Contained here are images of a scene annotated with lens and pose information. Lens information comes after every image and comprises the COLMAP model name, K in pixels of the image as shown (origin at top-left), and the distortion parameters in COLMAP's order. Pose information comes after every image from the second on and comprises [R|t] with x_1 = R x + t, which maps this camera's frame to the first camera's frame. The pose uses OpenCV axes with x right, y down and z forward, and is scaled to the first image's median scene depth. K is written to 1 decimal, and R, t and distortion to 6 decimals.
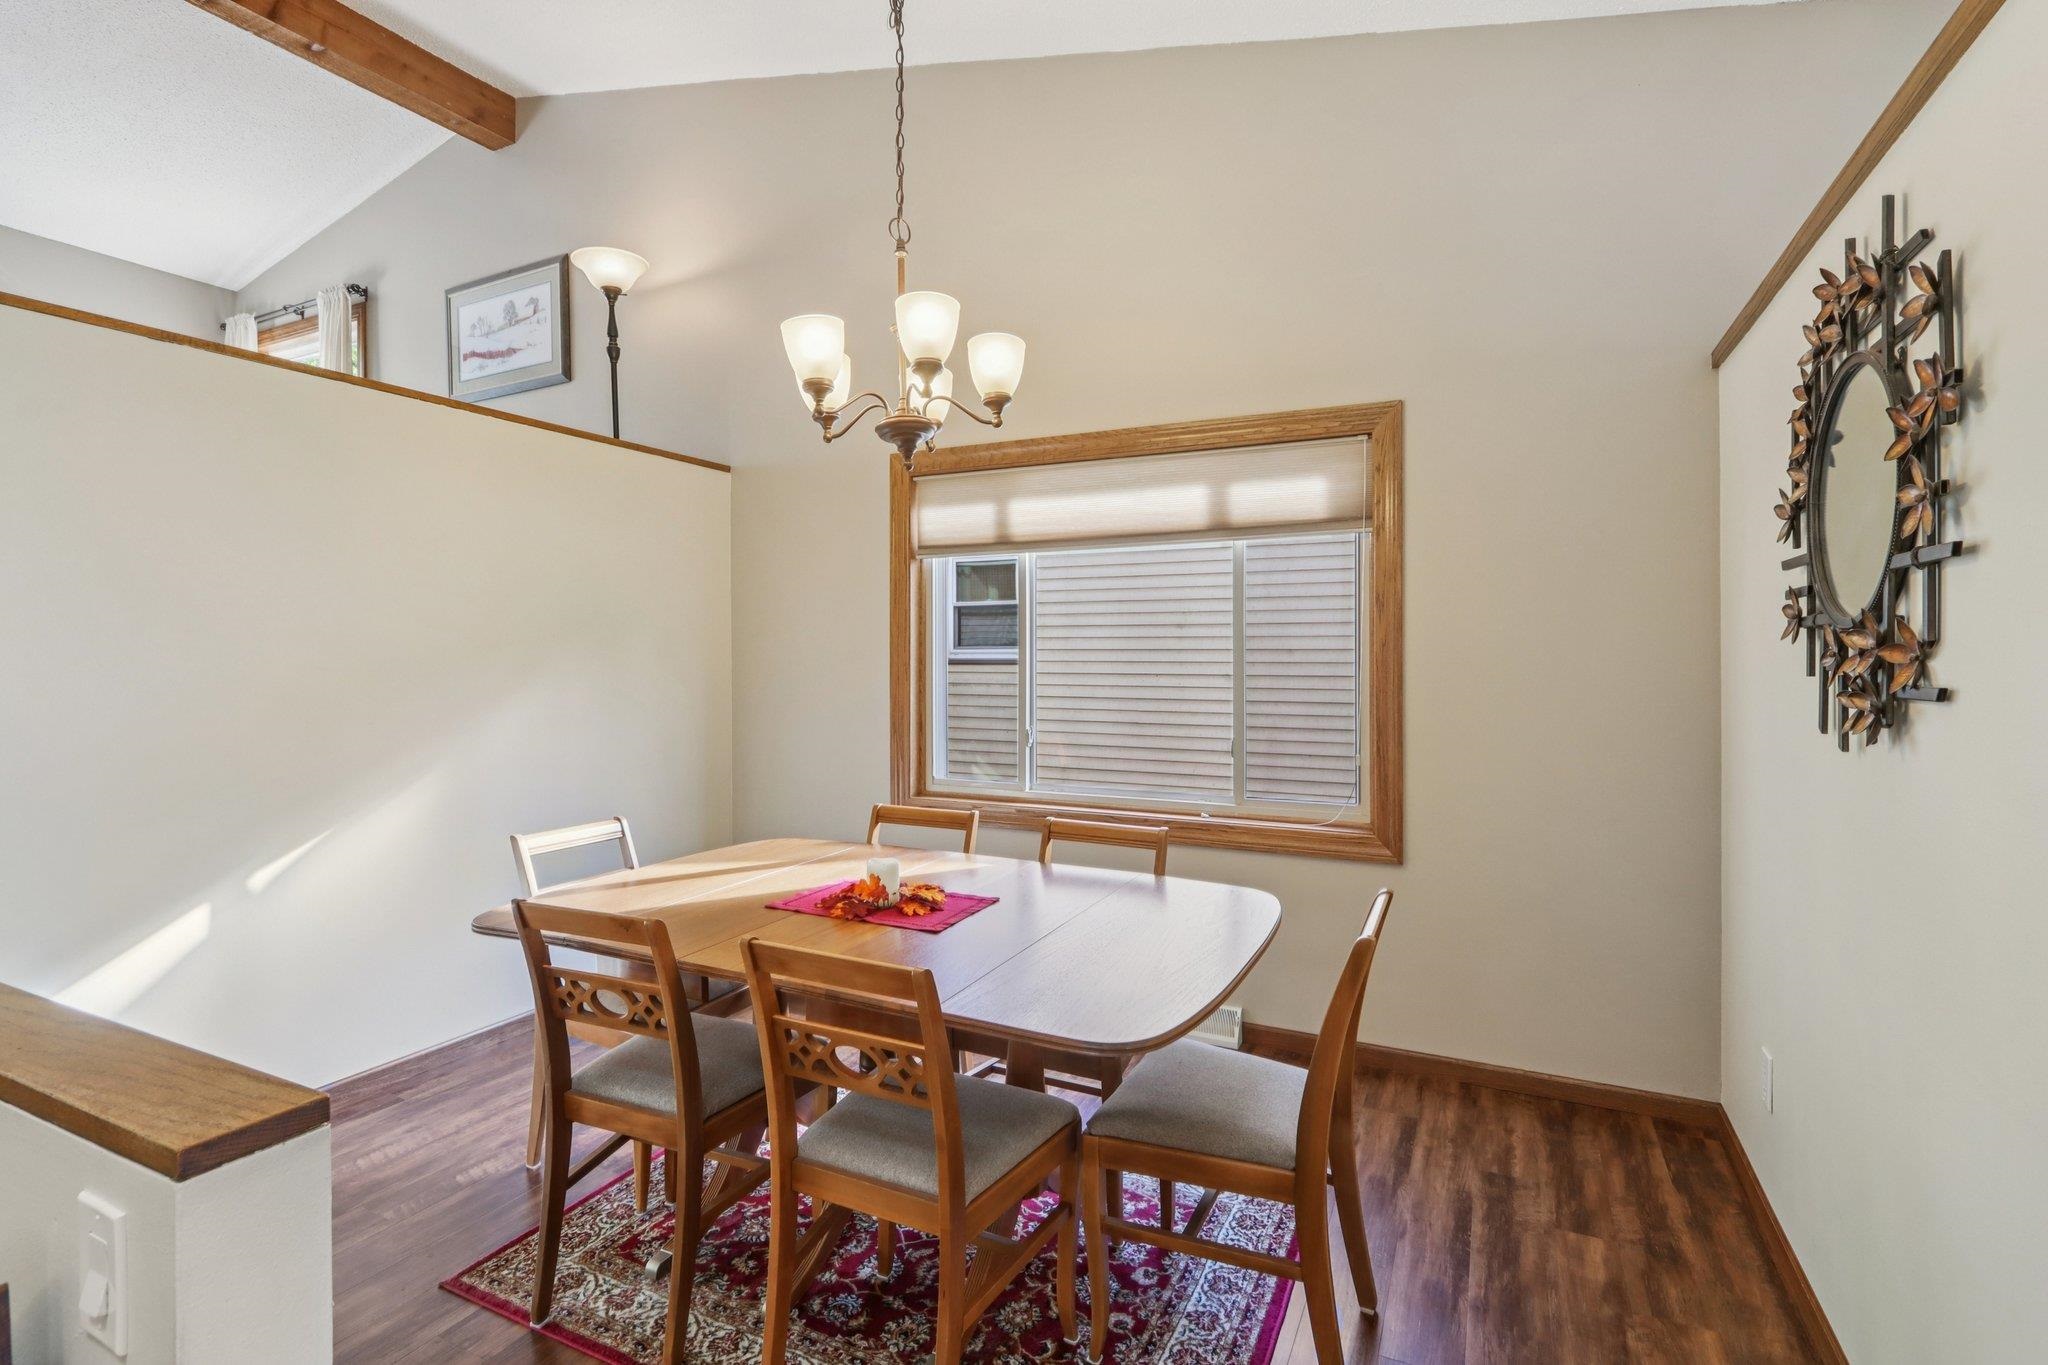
lens RADIAL K [[980.5, 0, 1039.4], [0, 980.5, 679.8], [0, 0, 1]] dist [-0.013868, 0.002638]
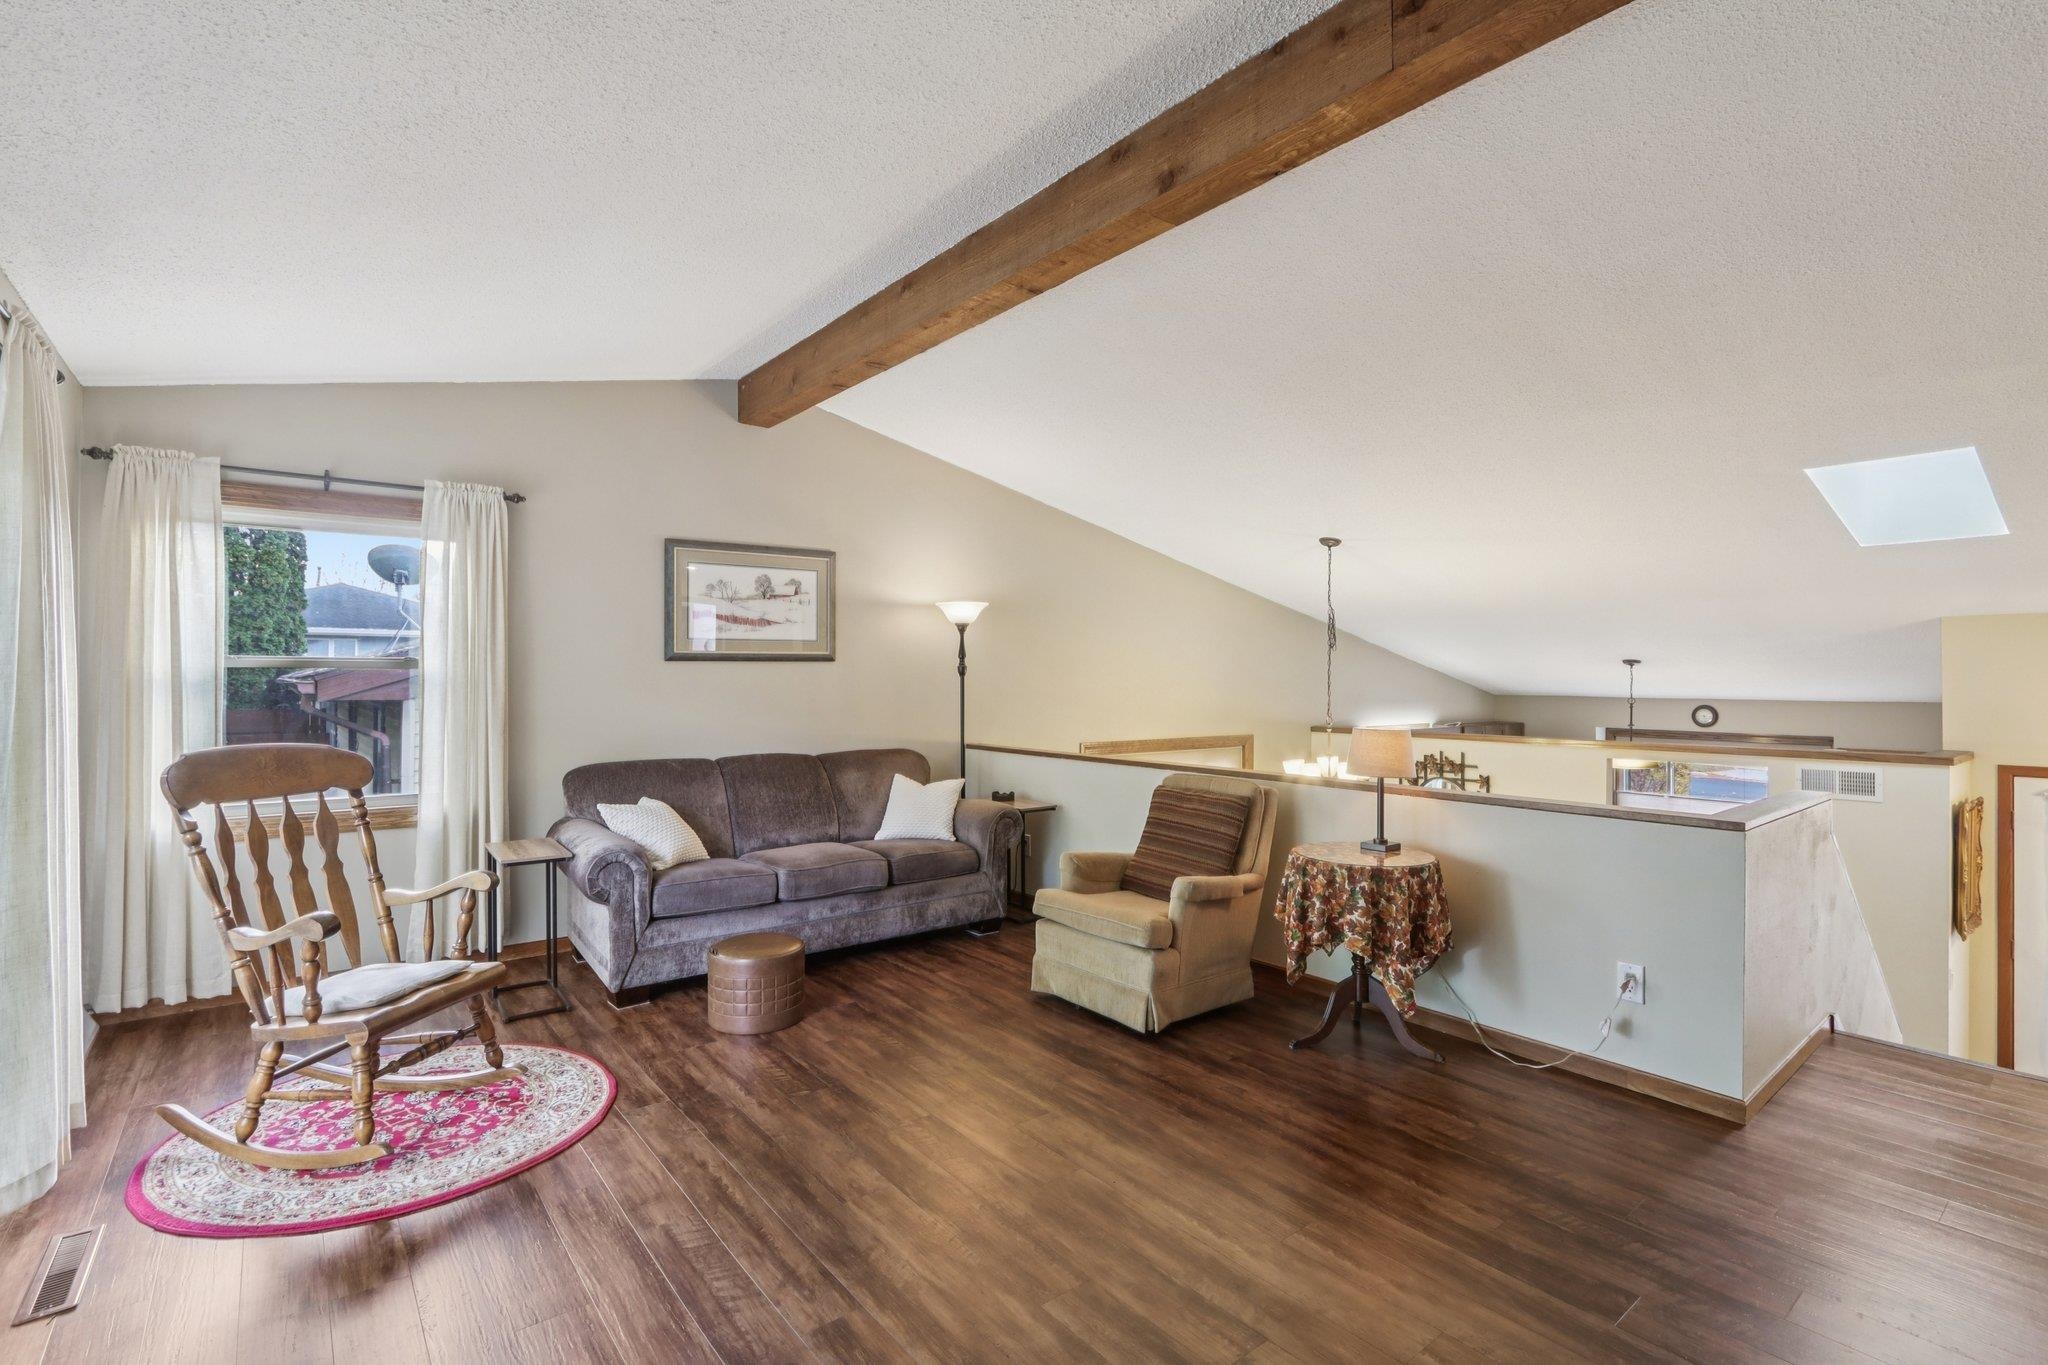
lens RADIAL K [[980.5, 0, 1033.1], [0, 980.5, 677.7], [0, 0, 1]] dist [-0.013868, 0.002638]
pose [[0.412042, -0.003383, 0.911158, -1.852378], [0.002913, 0.999993, 0.002395, -0.368502], [-0.911160, 0.001668, 0.412049, 0.386765]]
